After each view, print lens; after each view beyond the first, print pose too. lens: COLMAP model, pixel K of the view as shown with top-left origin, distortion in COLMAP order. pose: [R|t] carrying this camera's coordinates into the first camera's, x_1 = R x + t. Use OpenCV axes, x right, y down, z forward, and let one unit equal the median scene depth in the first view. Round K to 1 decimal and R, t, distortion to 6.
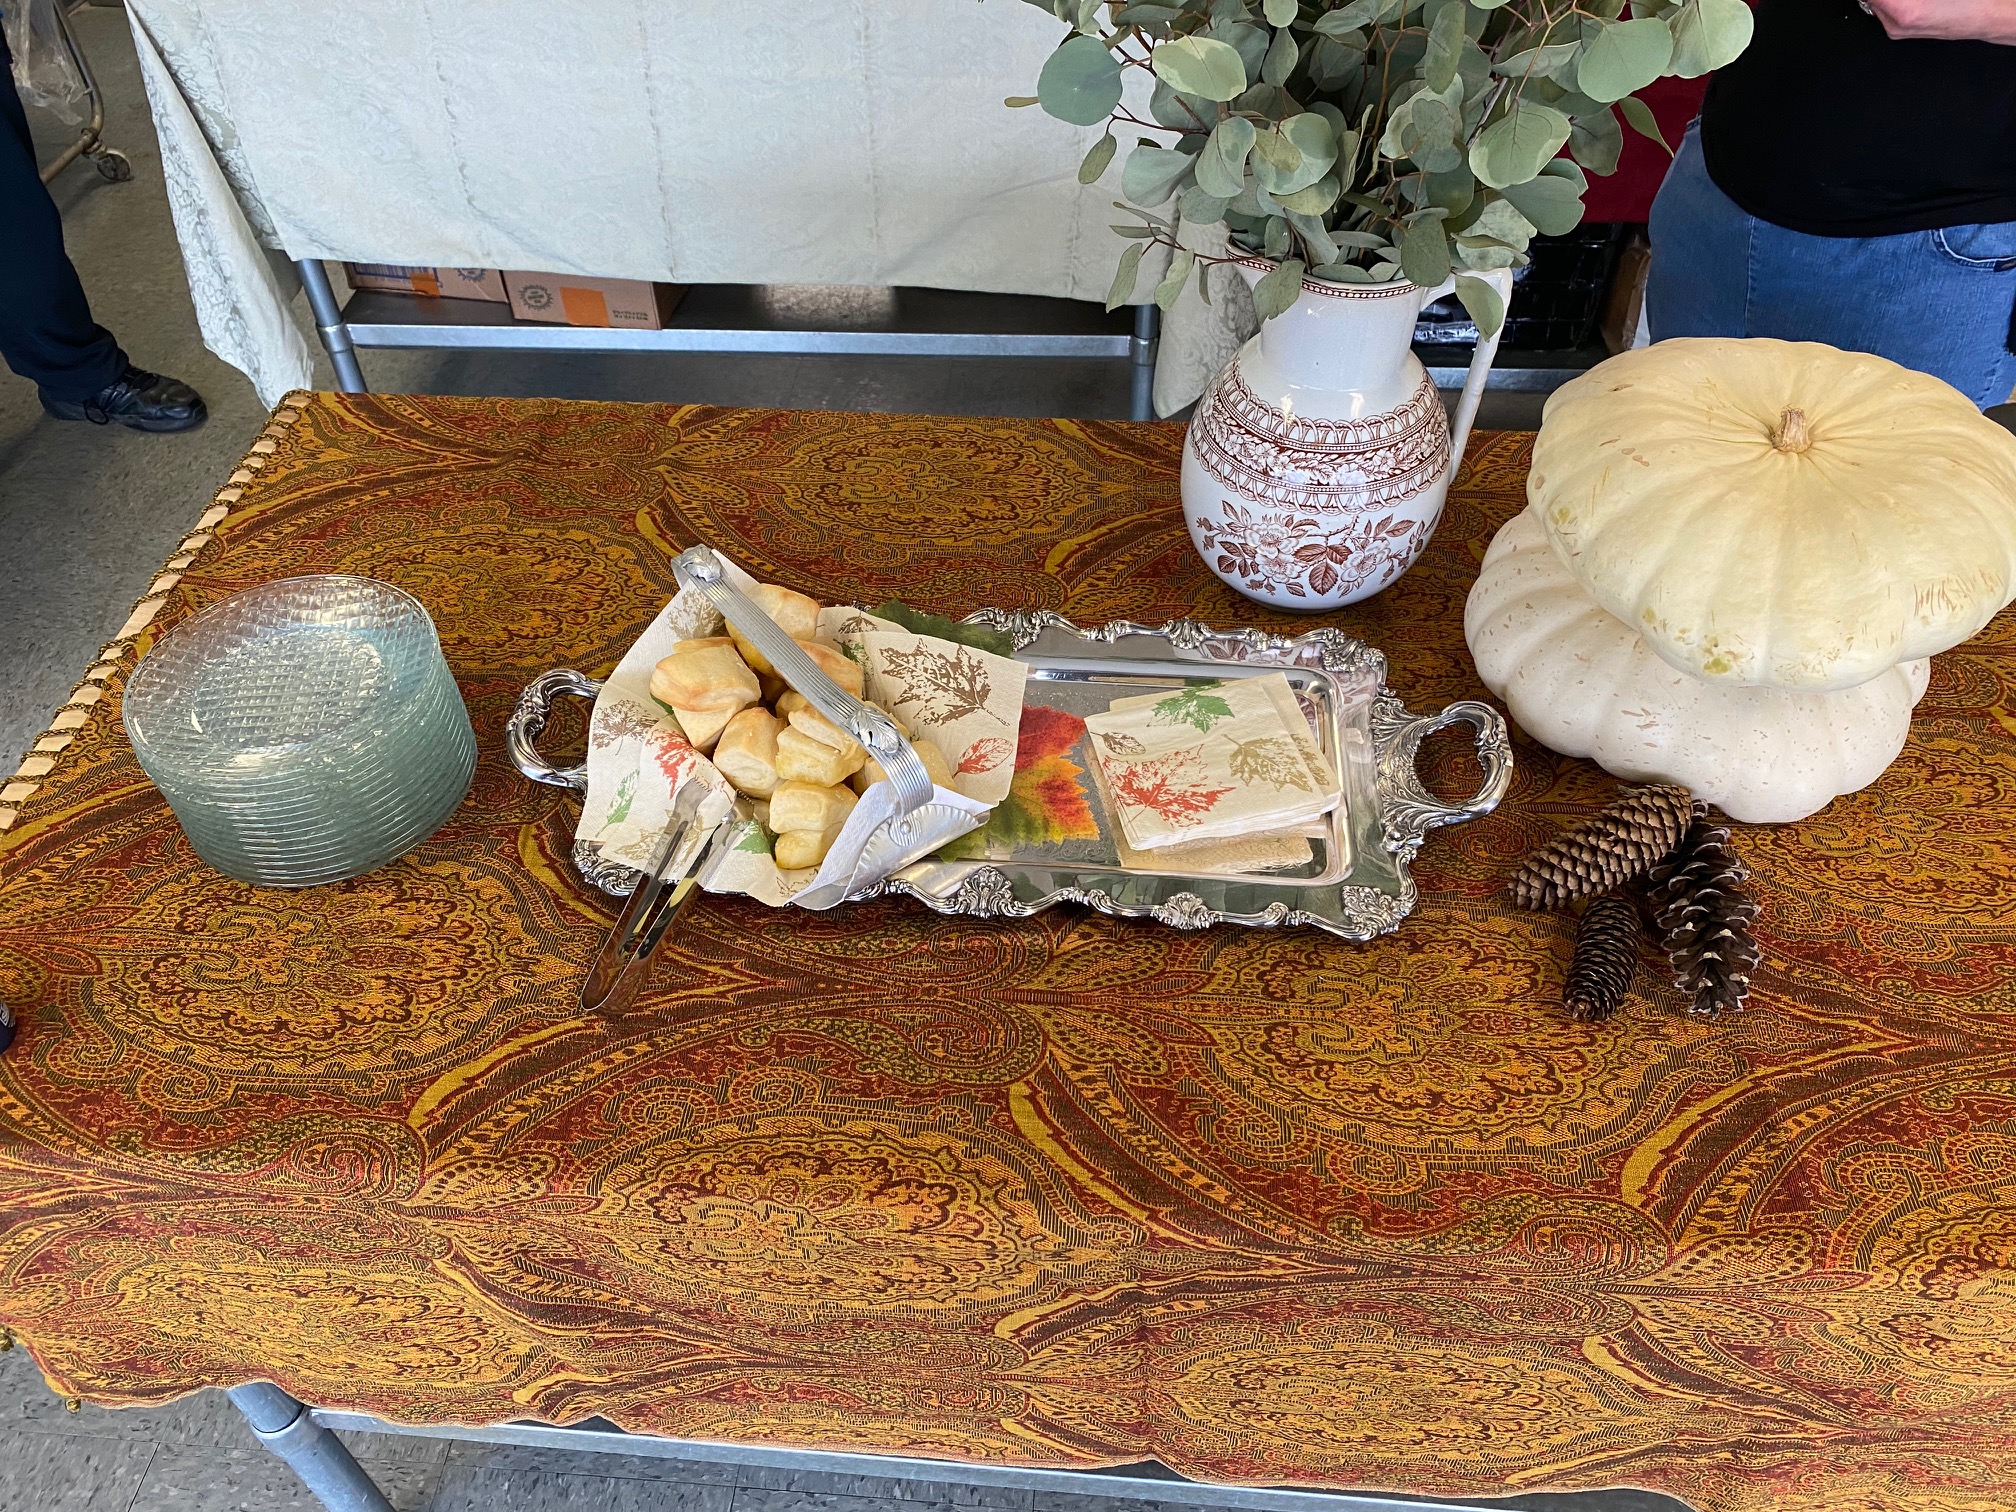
lens RADIAL K [[1533.9, 0, 1011.5], [0, 1533.9, 758.2], [0, 0, 1]] dist [0.012338, -0.009283]
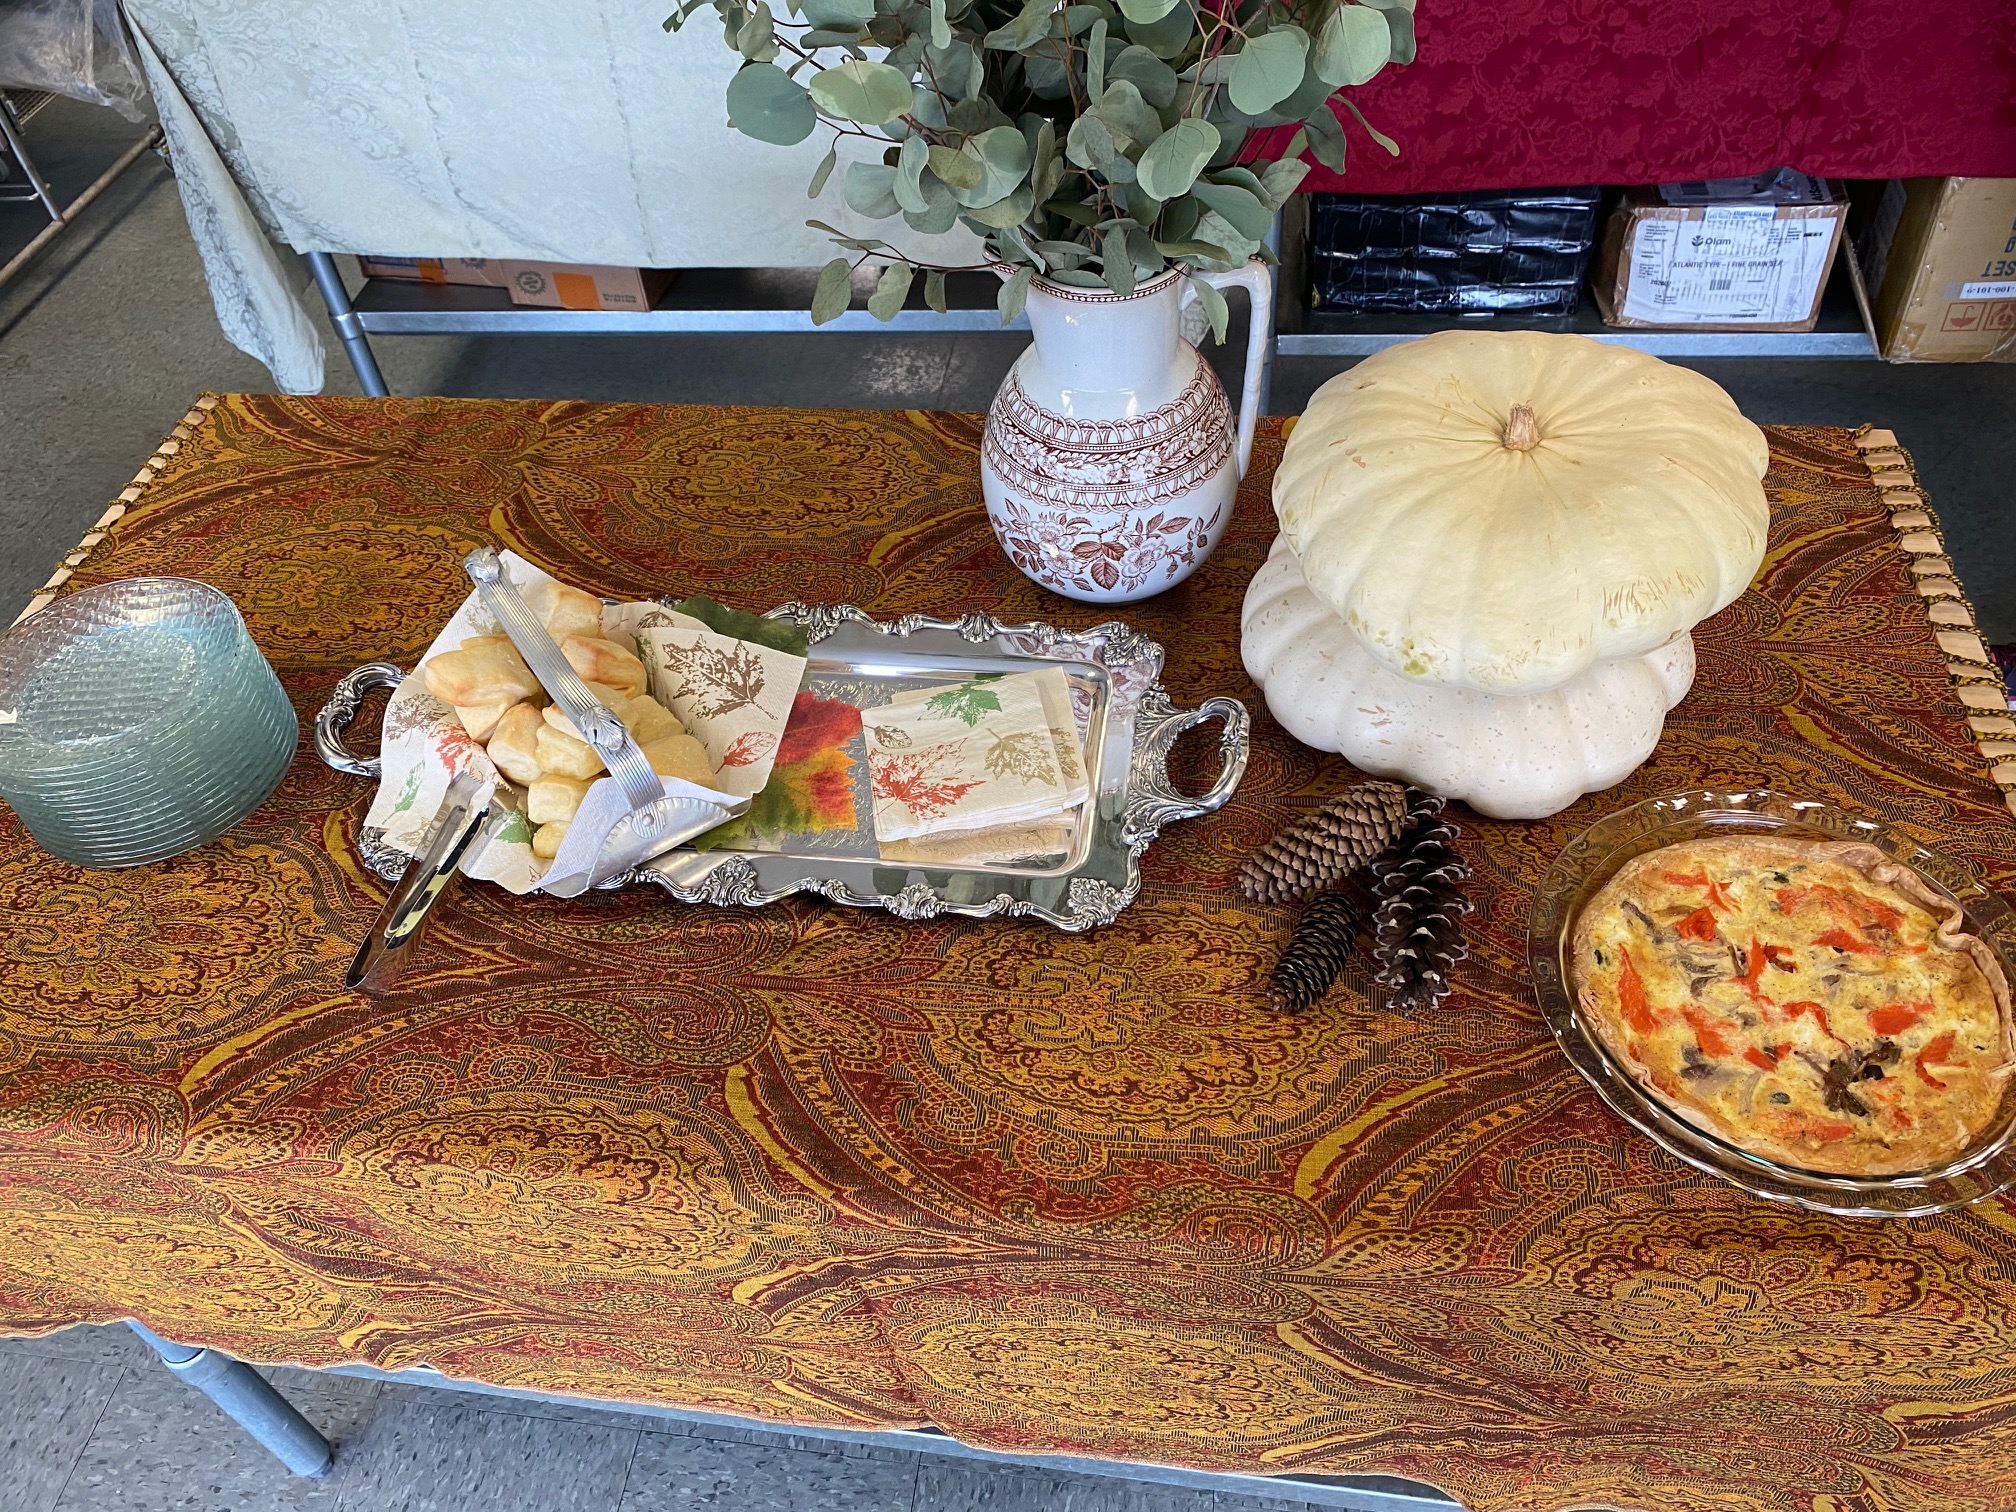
lens RADIAL K [[1546.1, 0, 1007.0], [0, 1546.1, 754.3], [0, 0, 1]] dist [-0.006837, 0.008586]
pose [[0.996478, 0.005207, -0.083689, 0.258344], [-0.003301, 0.999732, 0.022894, -0.023708], [0.083786, -0.022537, 0.996229, -0.029375]]
